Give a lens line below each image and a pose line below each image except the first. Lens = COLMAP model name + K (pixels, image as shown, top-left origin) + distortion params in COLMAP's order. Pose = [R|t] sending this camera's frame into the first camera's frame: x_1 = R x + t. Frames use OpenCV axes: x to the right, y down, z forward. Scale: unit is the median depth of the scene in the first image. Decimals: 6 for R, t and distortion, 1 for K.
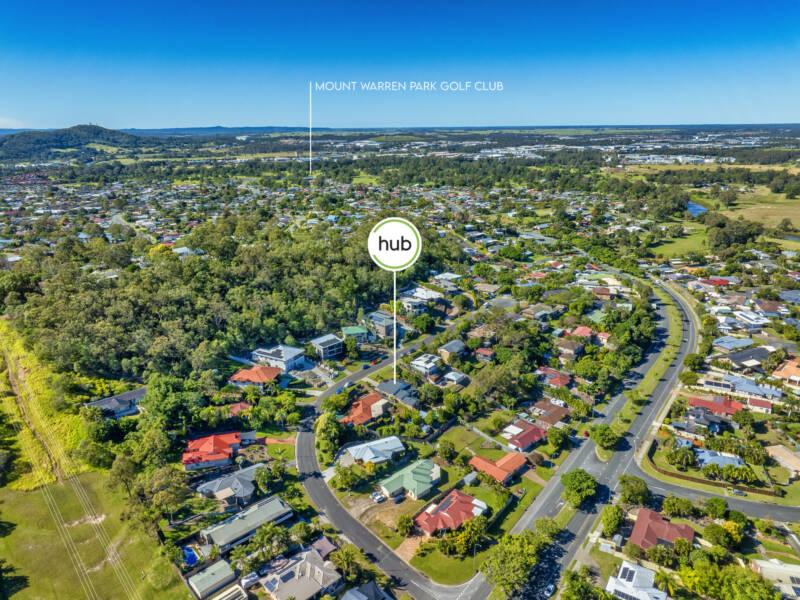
lens RADIAL K [[564.6, 0, 401.6], [0, 564.6, 282.0], [0, 0, 1]] dist [-0.000054, 0.001666]
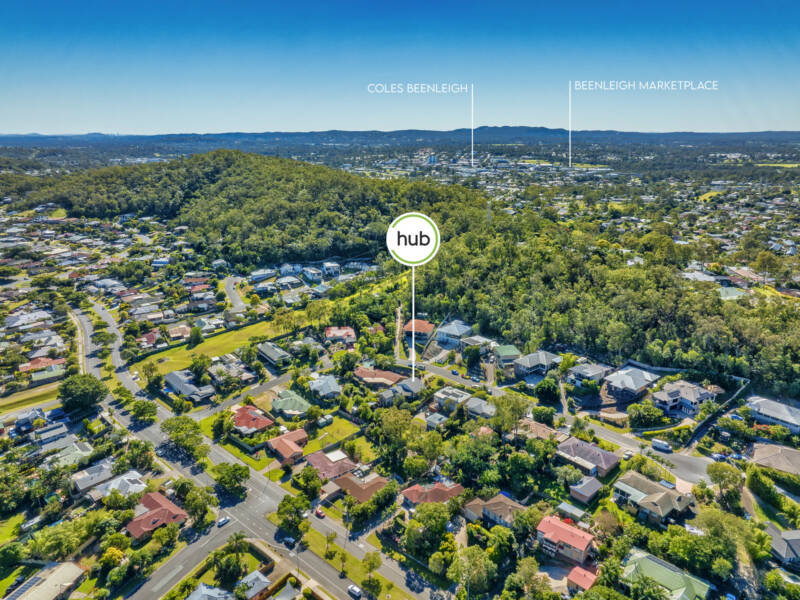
lens RADIAL K [[555.8, 0, 402.6], [0, 555.8, 300.6], [0, 0, 1]] dist [-0.003176, 0.004702]
pose [[-0.113348, 0.302796, -0.946291, 0.804156], [-0.259670, 0.910297, 0.322382, -0.248761], [0.959022, 0.282265, -0.024553, 0.854567]]
